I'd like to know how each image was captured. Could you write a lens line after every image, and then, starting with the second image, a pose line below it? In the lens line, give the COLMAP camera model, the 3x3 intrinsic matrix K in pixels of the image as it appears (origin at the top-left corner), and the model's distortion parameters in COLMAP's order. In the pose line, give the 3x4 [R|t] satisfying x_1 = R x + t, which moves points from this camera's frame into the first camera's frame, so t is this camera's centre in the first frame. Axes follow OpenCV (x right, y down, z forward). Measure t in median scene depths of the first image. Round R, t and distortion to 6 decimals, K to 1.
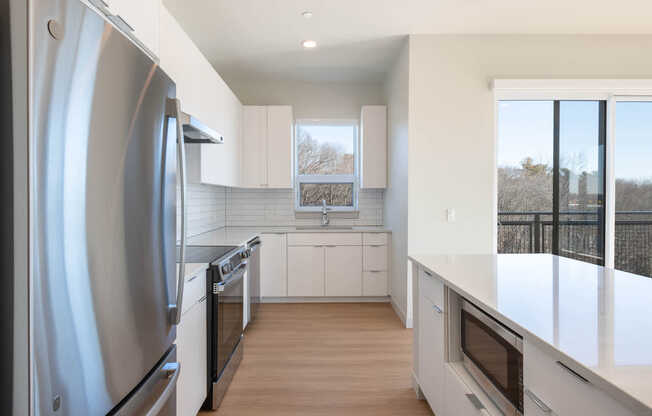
lens RADIAL K [[350.8, 0, 328.9], [0, 350.8, 204.0], [0, 0, 1]] dist [0.002772, 0.000161]
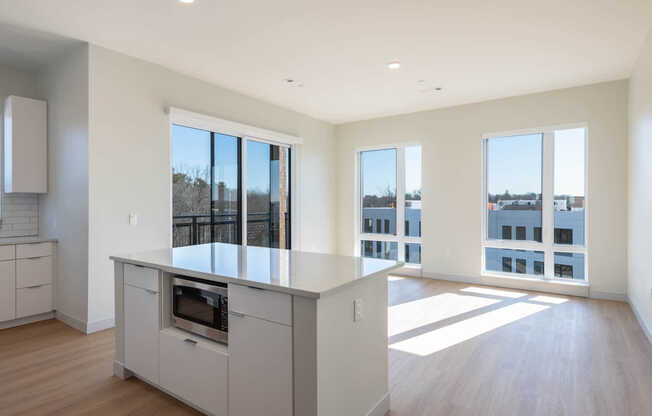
lens RADIAL K [[350.8, 0, 328.9], [0, 350.8, 204.0], [0, 0, 1]] dist [0.002772, 0.000161]
pose [[0.583310, 0.003293, 0.812243, -0.179017], [0.010721, 0.999873, -0.011753, 0.002228], [-0.812179, 0.015564, 0.583201, -0.138703]]
